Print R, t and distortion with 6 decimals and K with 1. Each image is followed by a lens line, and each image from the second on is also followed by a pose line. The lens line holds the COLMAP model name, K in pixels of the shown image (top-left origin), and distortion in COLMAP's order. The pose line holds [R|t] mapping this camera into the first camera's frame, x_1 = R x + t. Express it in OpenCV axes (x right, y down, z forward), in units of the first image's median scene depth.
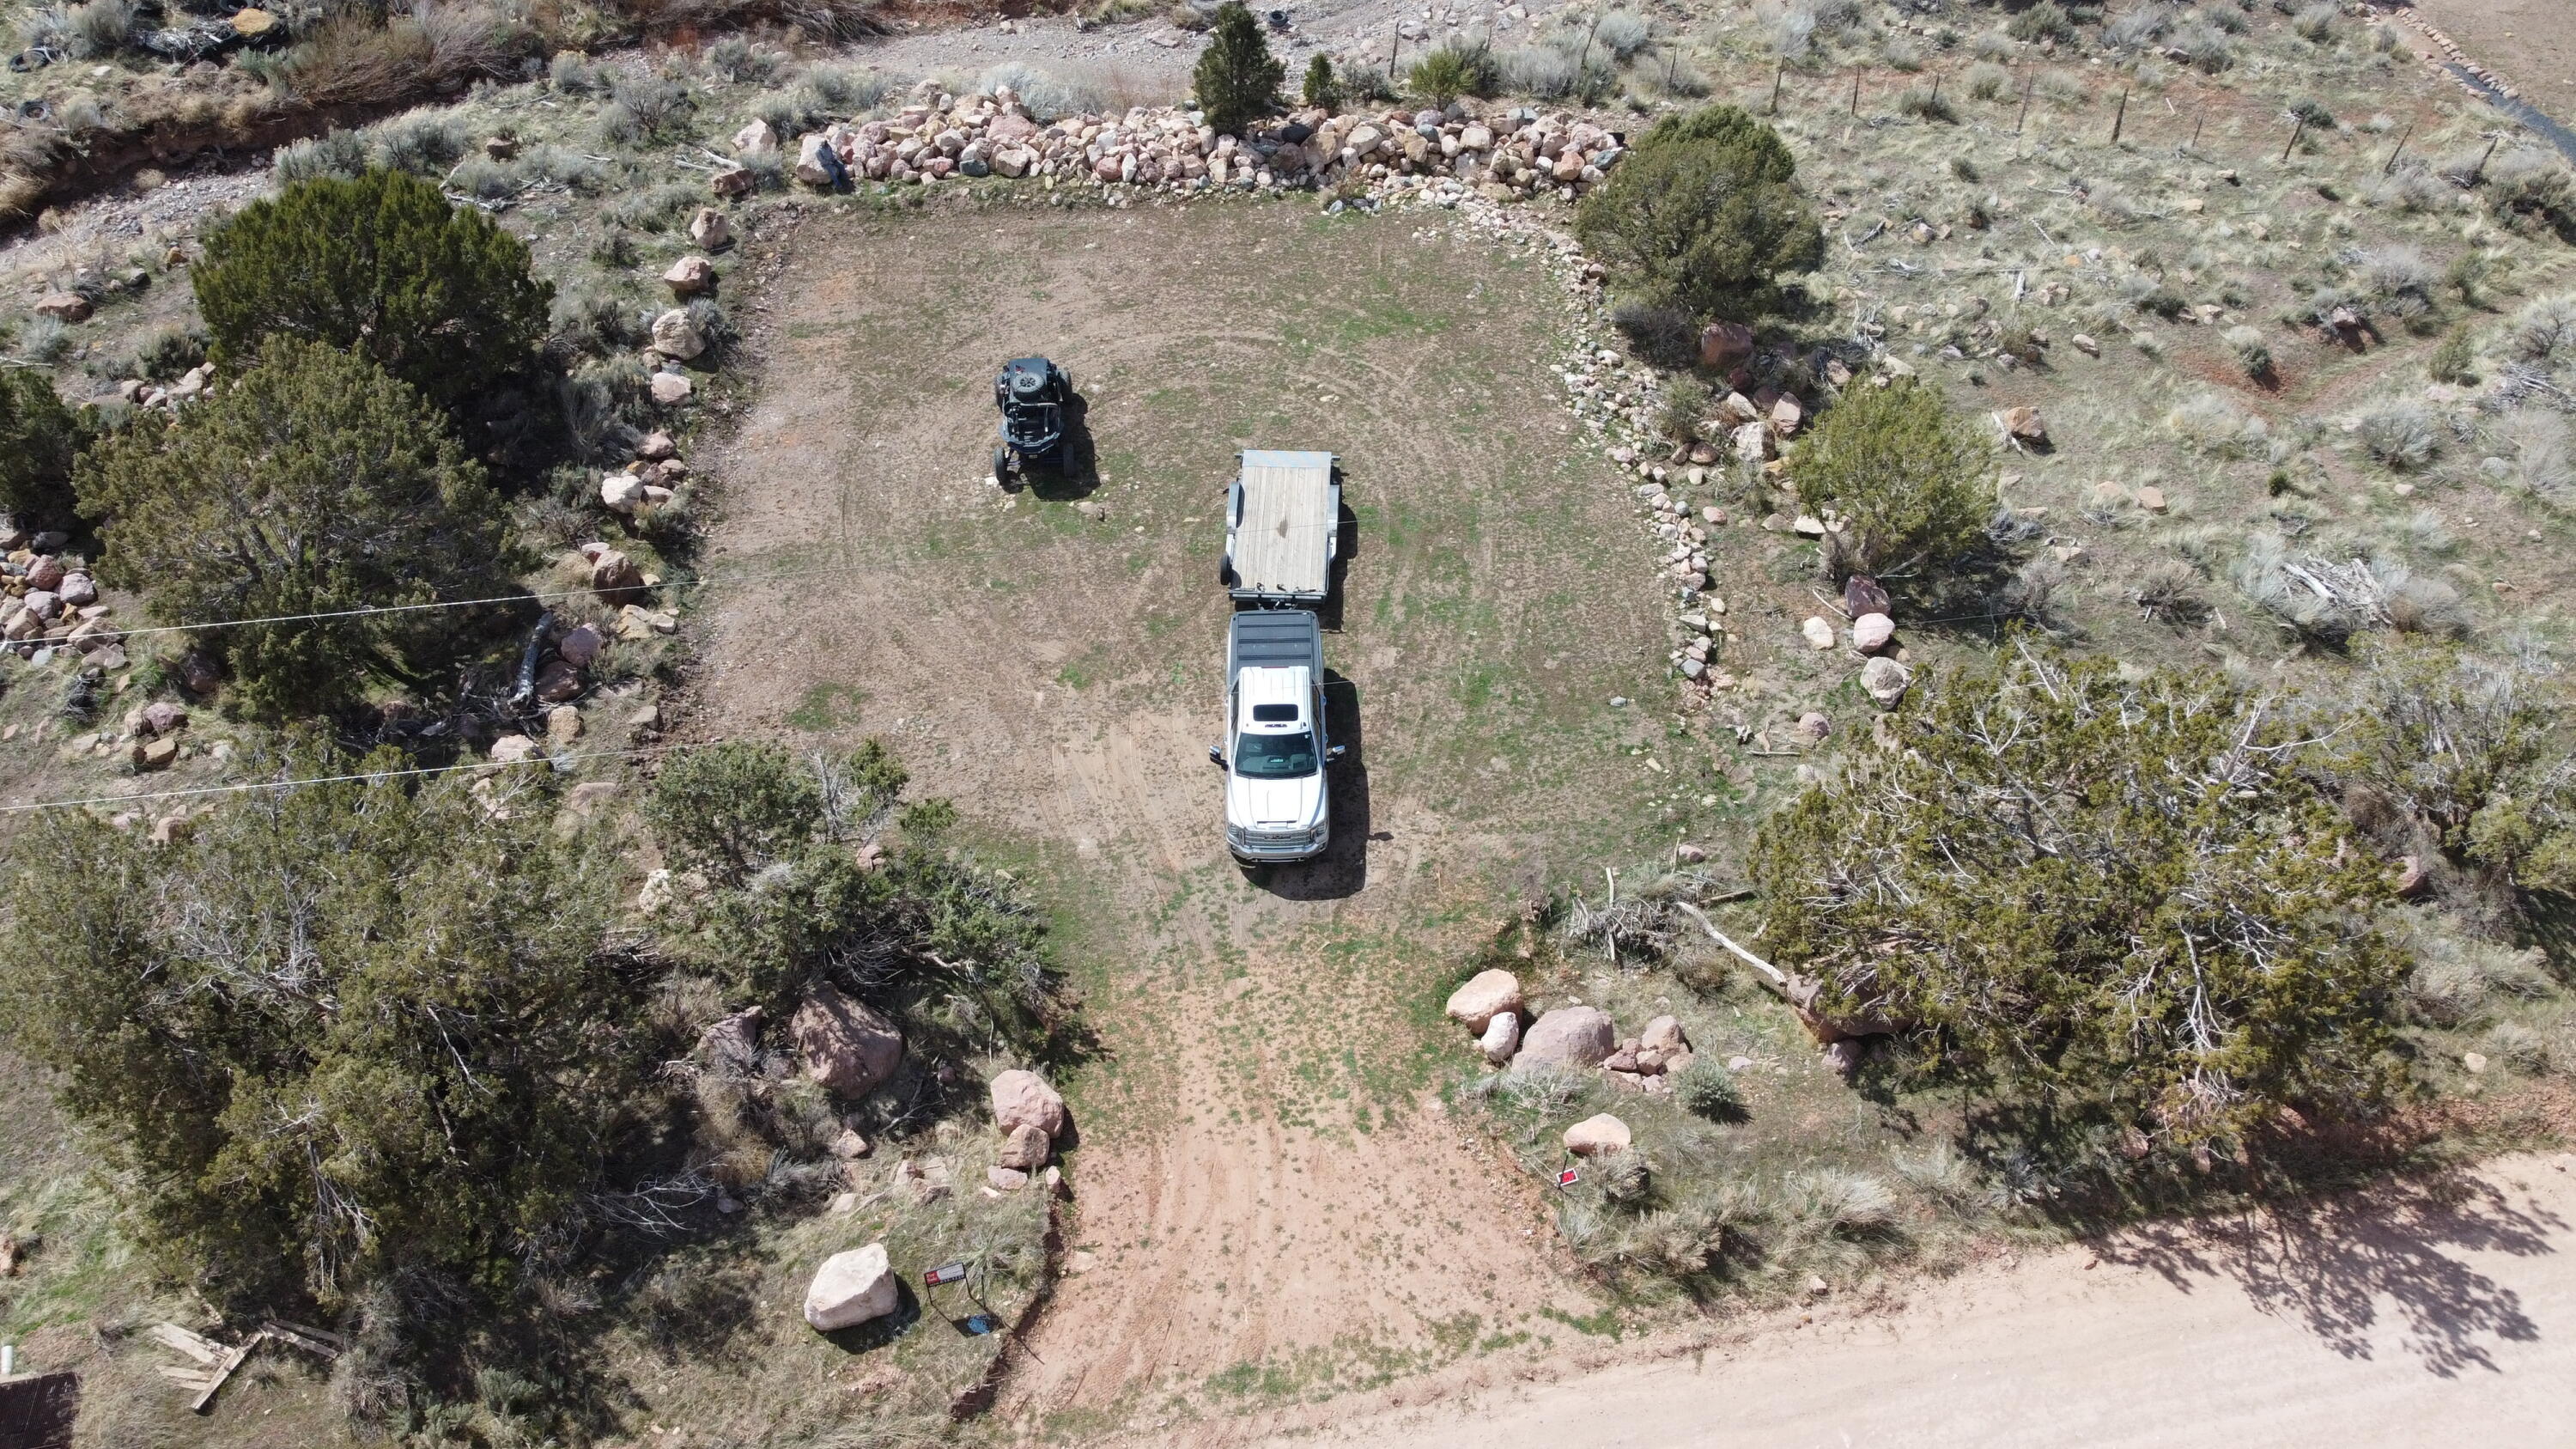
lens RADIAL K [[1954.0, 0, 1278.3], [0, 1954.0, 708.2], [0, 0, 1]] dist [0.000003, -0.008947]
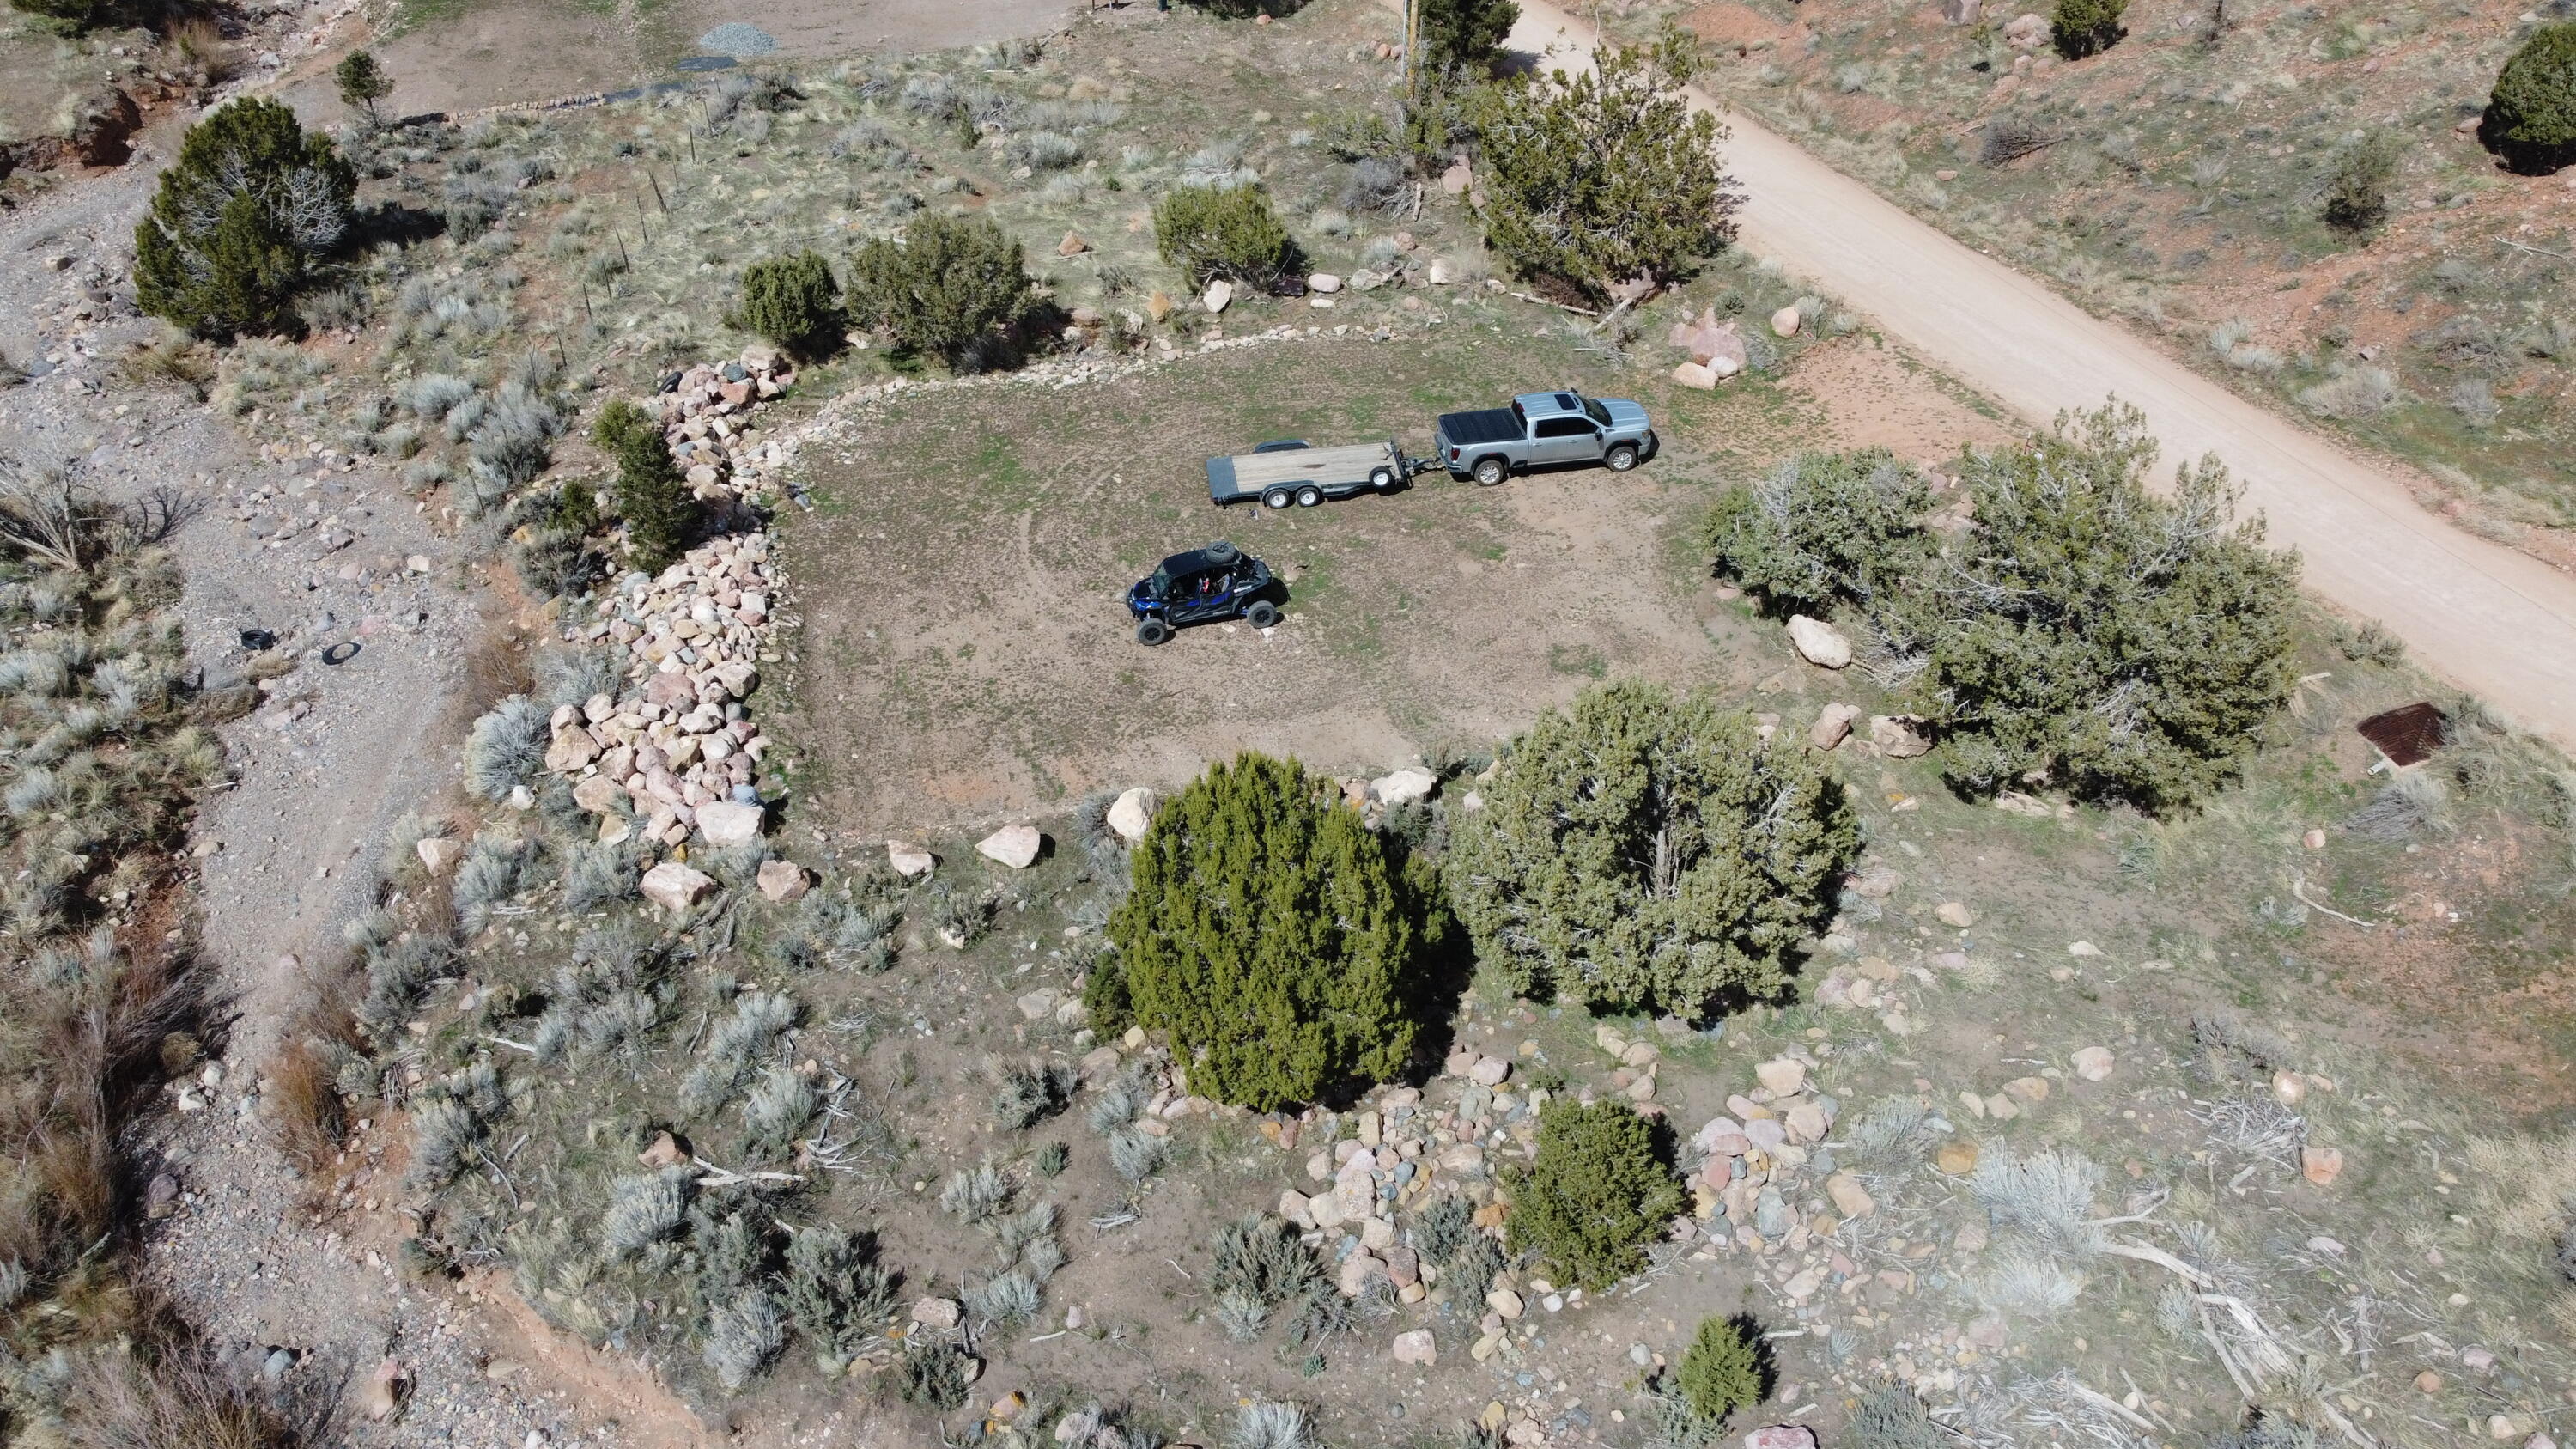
lens RADIAL K [[1954.0, 0, 1268.8], [0, 1954.0, 715.7], [0, 0, 1]] dist [0.000003, -0.008947]
pose [[-0.166283, -0.611239, 0.773781, -0.988674], [0.704242, 0.475647, 0.527071, -0.648524], [-0.690213, 0.632572, 0.351367, 0.619625]]
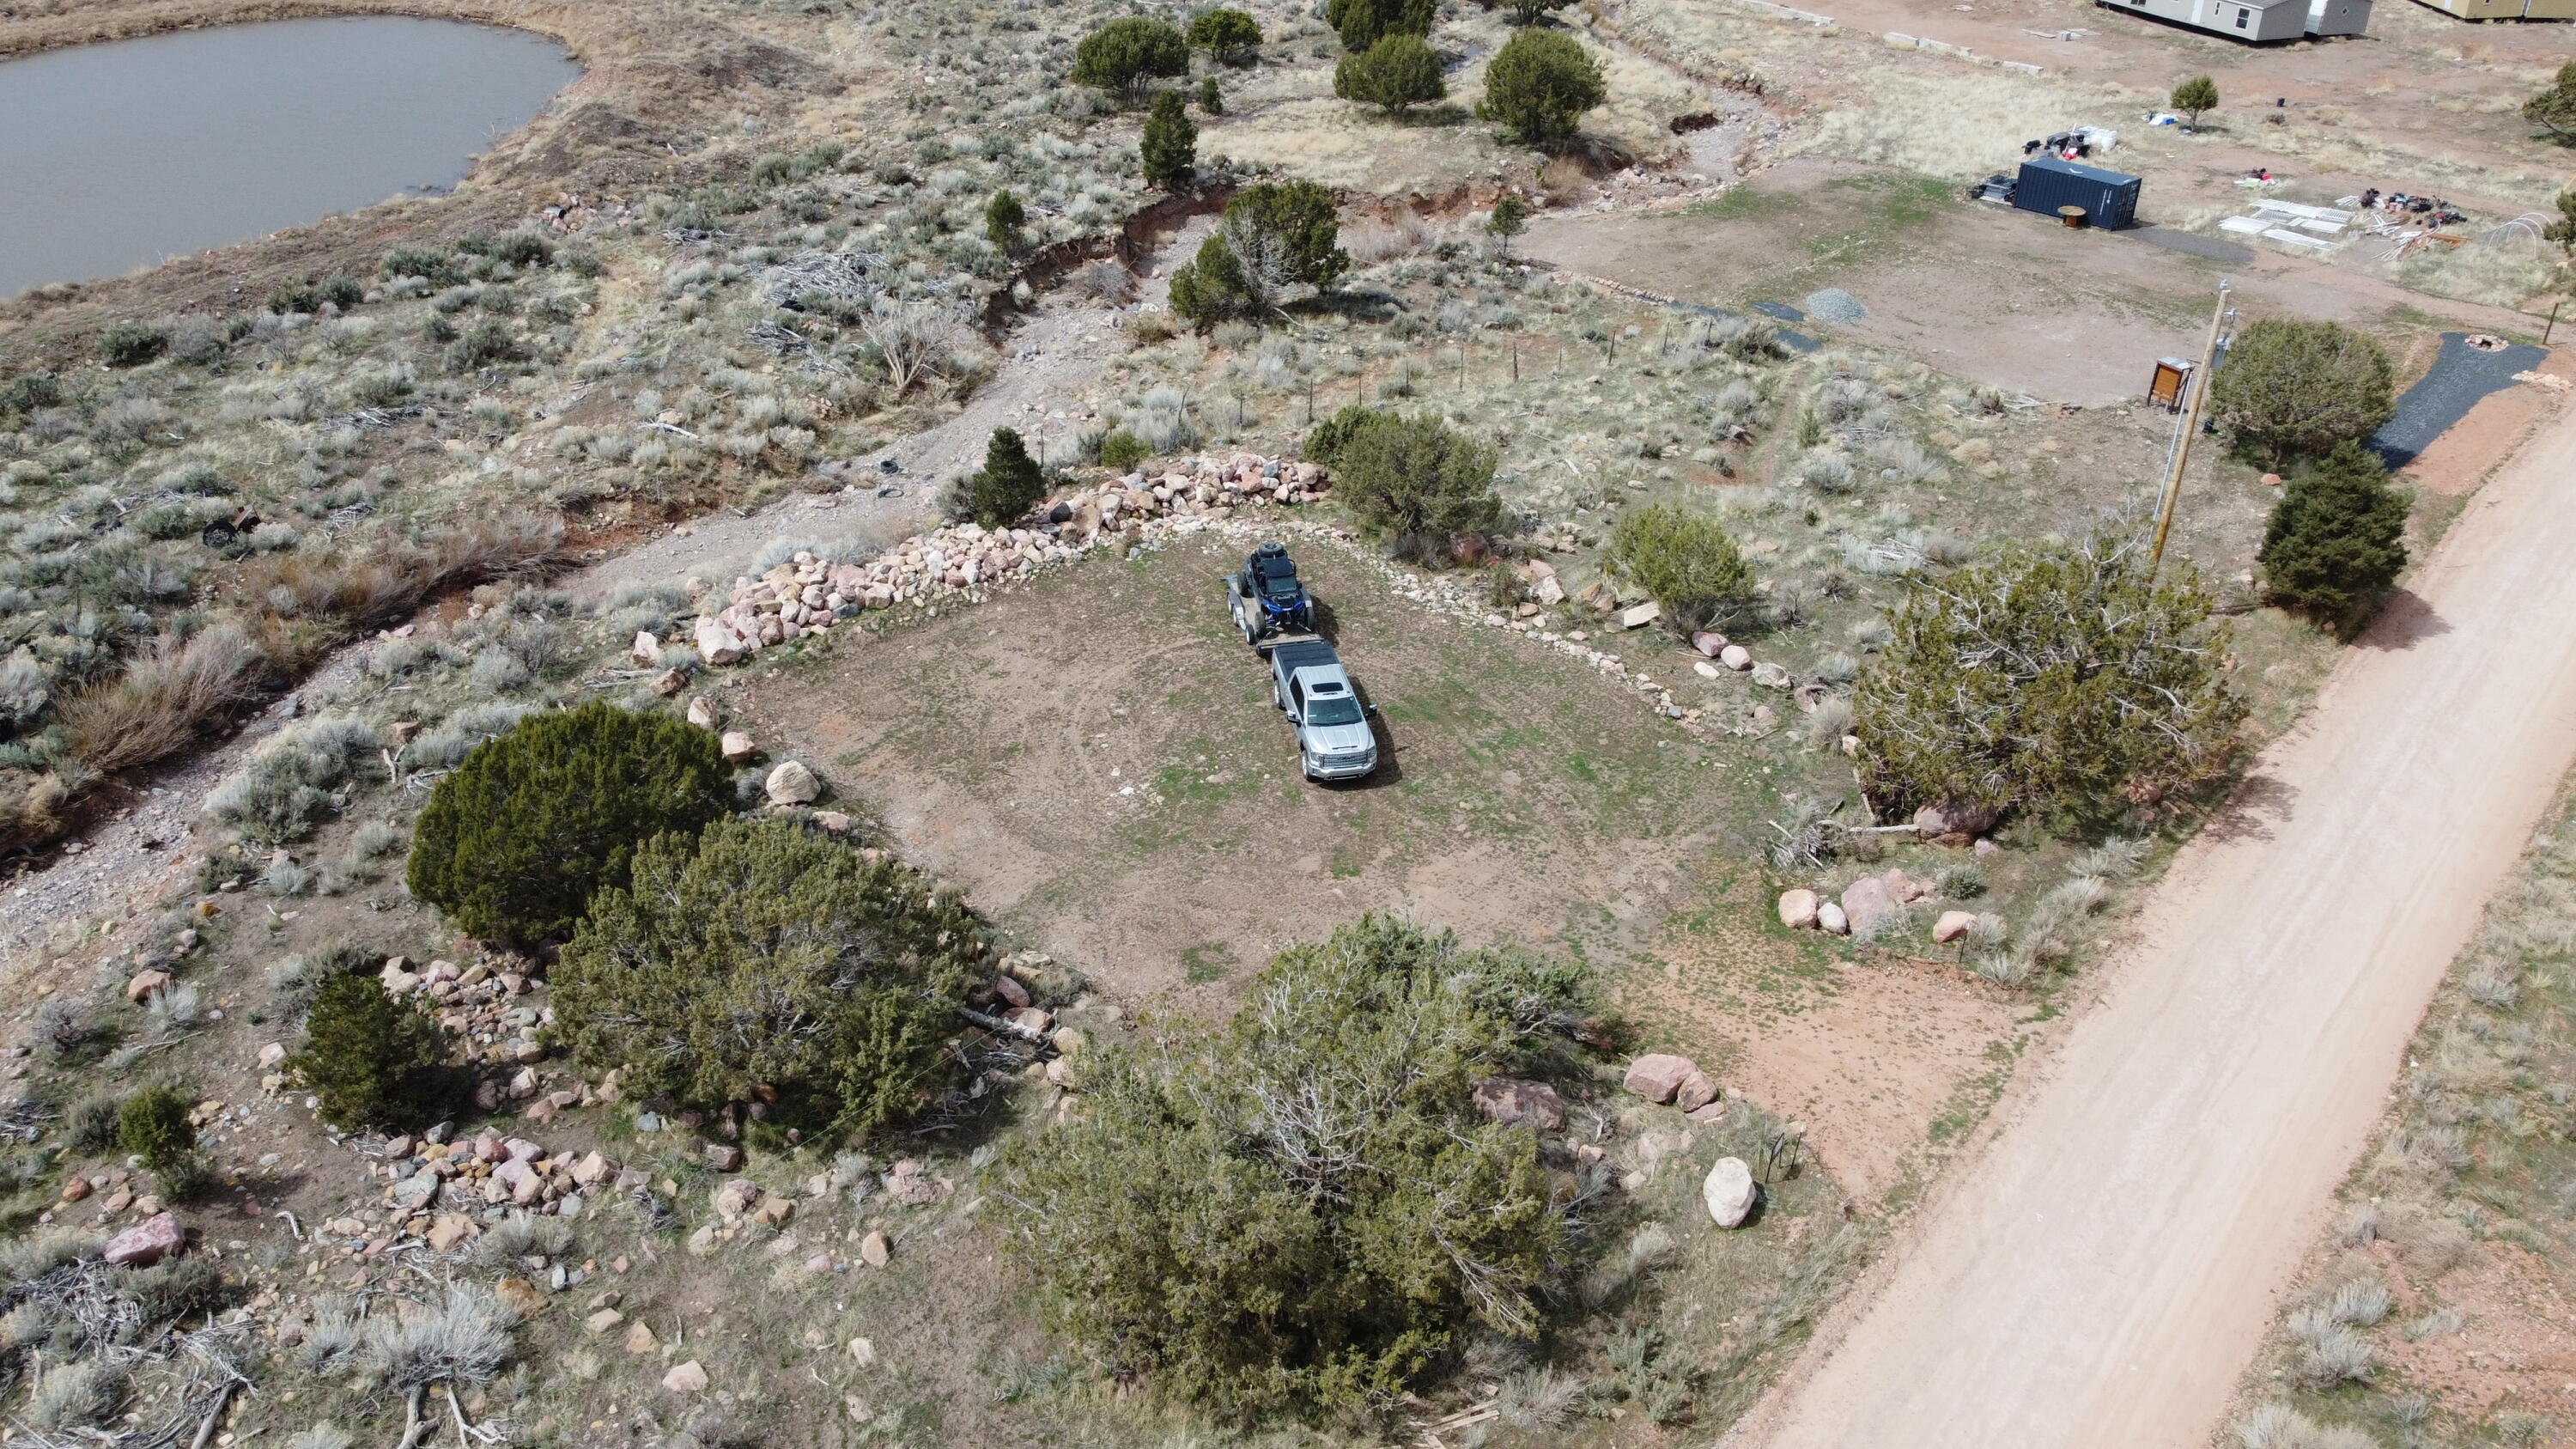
lens RADIAL K [[1954.0, 0, 1273.8], [0, 1954.0, 704.0], [0, 0, 1]] dist [0.000003, -0.008947]
pose [[0.792190, -0.311668, 0.524688, -0.660175], [0.428156, 0.896496, -0.113920, 0.009759], [-0.434875, 0.314895, 0.843638, -0.061391]]
